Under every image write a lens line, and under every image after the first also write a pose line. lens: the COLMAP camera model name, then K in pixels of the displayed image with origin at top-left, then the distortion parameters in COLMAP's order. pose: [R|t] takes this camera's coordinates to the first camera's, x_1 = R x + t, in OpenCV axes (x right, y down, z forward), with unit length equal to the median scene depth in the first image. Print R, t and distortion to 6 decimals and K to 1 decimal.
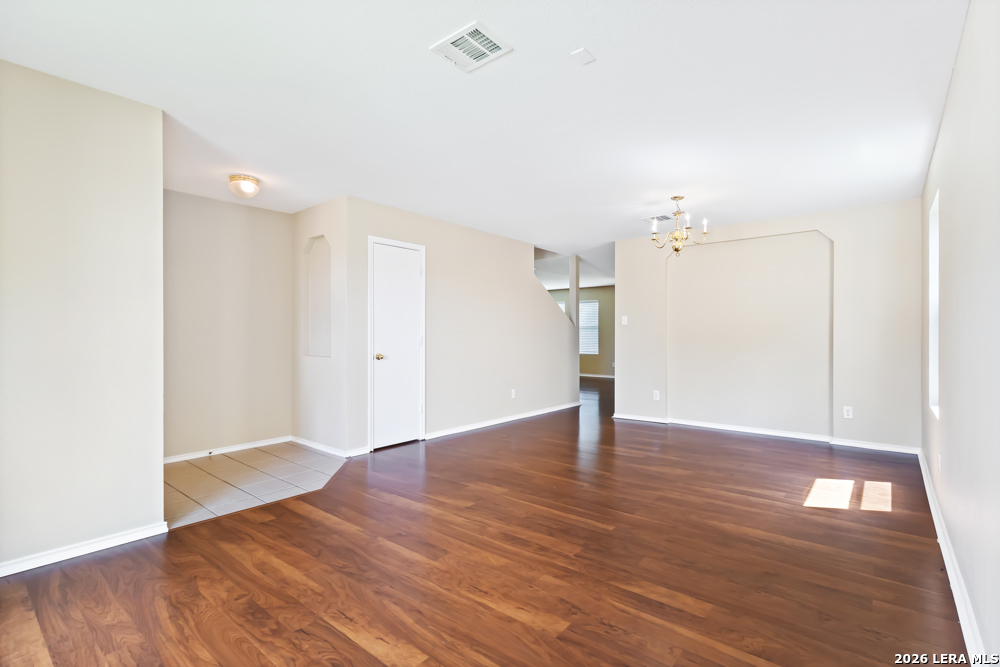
lens RADIAL K [[468.9, 0, 497.8], [0, 468.9, 330.3], [0, 0, 1]] dist [0.004977, 0.000541]
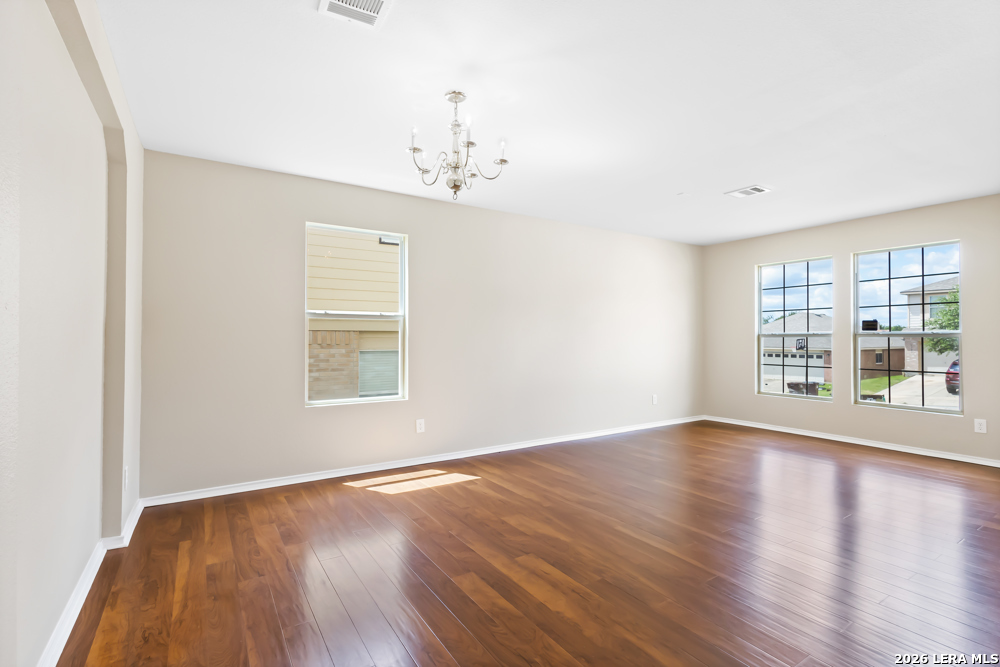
lens RADIAL K [[468.9, 0, 500.0], [0, 468.9, 335.2], [0, 0, 1]] dist [0.004977, 0.000541]
pose [[-0.950312, -0.006254, 0.311238, 0.193780], [-0.007766, 0.999963, -0.003619, 0.003392], [-0.311203, -0.005856, -0.950325, 1.876776]]
